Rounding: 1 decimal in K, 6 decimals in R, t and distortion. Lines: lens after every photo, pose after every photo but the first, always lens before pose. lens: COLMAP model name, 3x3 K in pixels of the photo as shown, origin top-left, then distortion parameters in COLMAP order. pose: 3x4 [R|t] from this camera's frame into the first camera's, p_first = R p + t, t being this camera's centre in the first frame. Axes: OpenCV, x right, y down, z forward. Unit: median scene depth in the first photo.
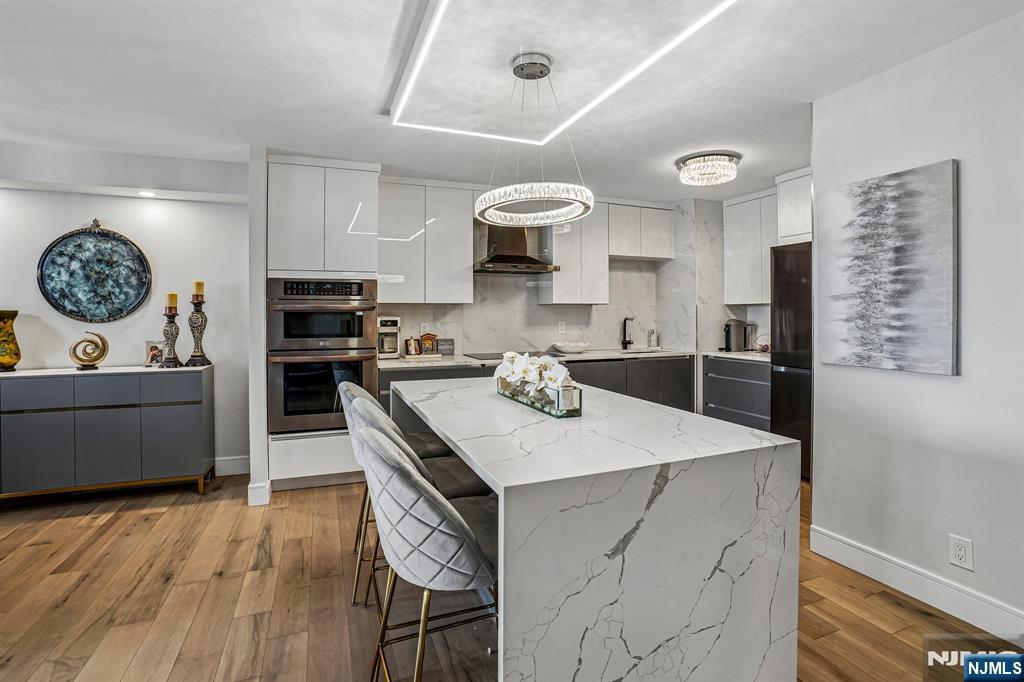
lens RADIAL K [[478.9, 0, 506.6], [0, 478.9, 314.1], [0, 0, 1]] dist [-0.051036, 0.019212]
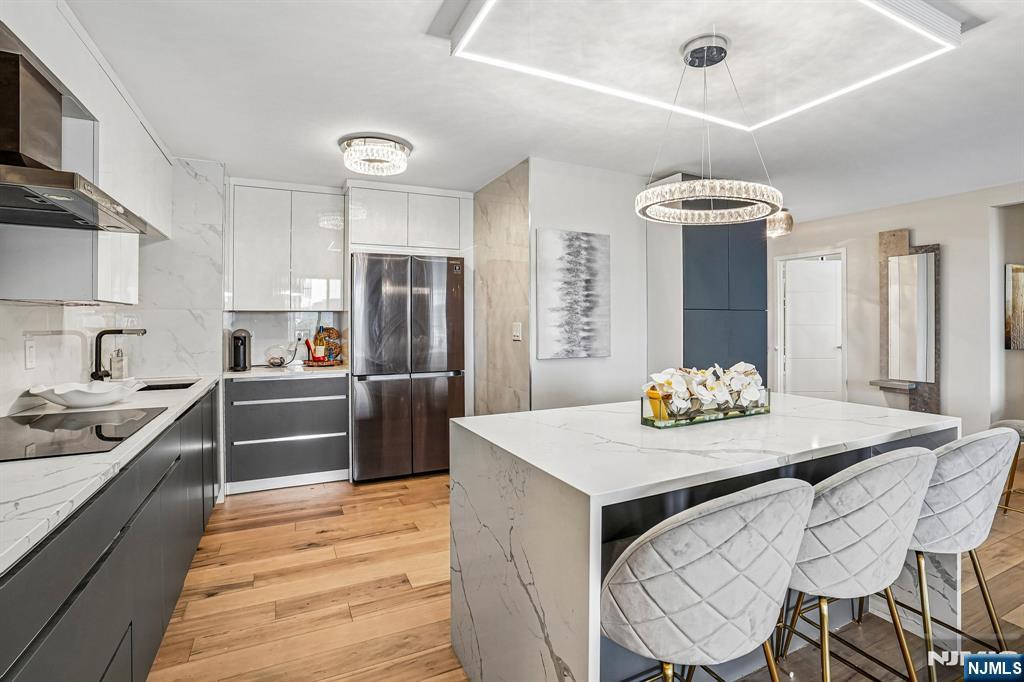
lens RADIAL K [[478.9, 0, 517.1], [0, 478.9, 297.1], [0, 0, 1]] dist [-0.051036, 0.019212]
pose [[-0.065103, 0.051715, 0.996538, -0.457455], [0.004637, 0.998661, -0.051522, -0.000579], [-0.997868, 0.001267, -0.065256, 0.802373]]
